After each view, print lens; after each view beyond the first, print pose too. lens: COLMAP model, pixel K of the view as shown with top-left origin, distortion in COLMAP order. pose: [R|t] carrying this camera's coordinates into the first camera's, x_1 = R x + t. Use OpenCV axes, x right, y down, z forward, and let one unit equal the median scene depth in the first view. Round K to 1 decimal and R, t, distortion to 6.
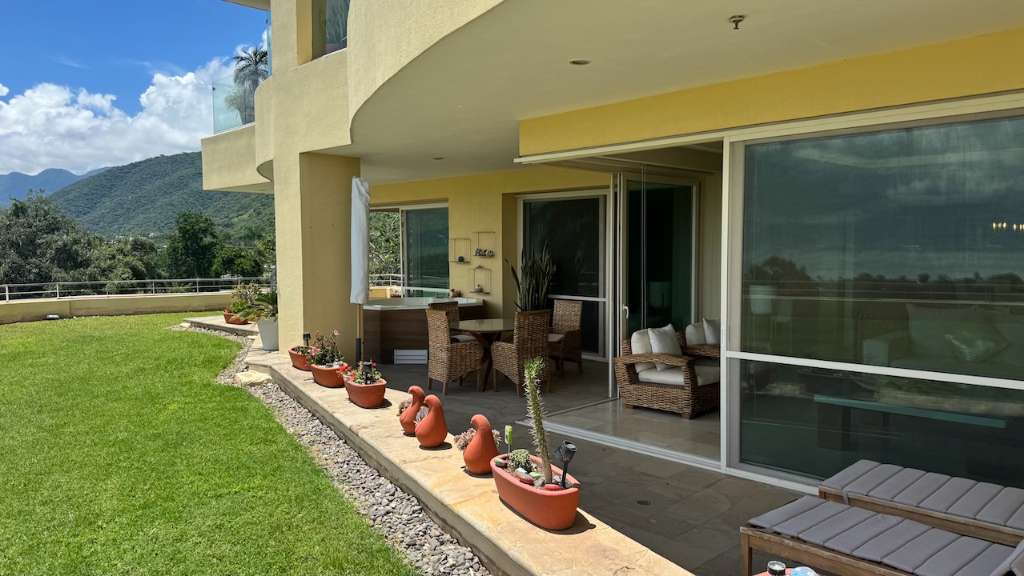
lens RADIAL K [[726.4, 0, 512.4], [0, 726.4, 292.9], [0, 0, 1]] dist [0.105822, -0.127599]
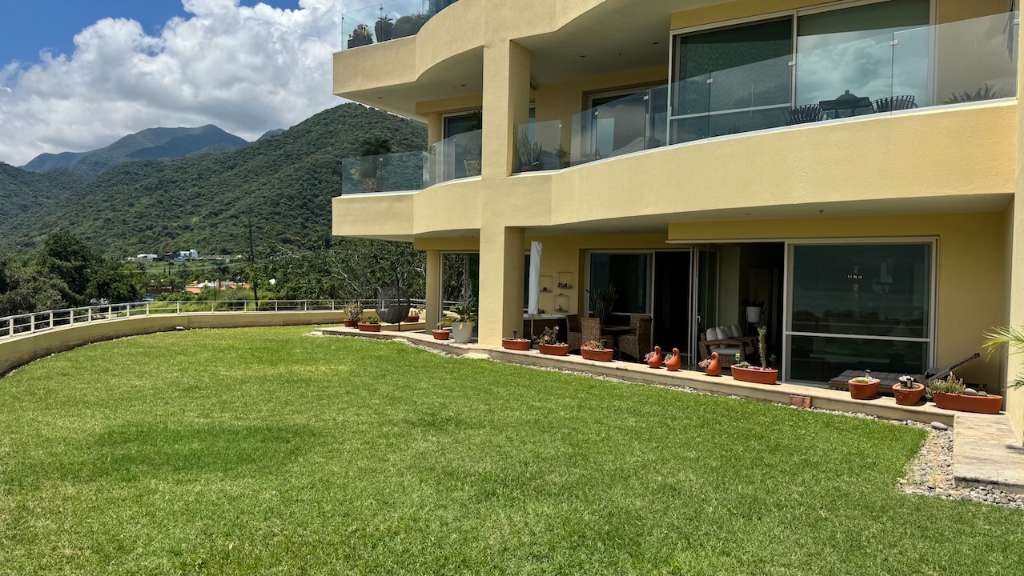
lens RADIAL K [[726.4, 0, 512.4], [0, 726.4, 292.9], [0, 0, 1]] dist [0.105822, -0.127599]
pose [[0.973377, 0.019840, 0.228350, -0.491406], [-0.010066, 0.998986, -0.043888, 0.030195], [-0.228989, 0.040421, 0.972589, -0.489561]]
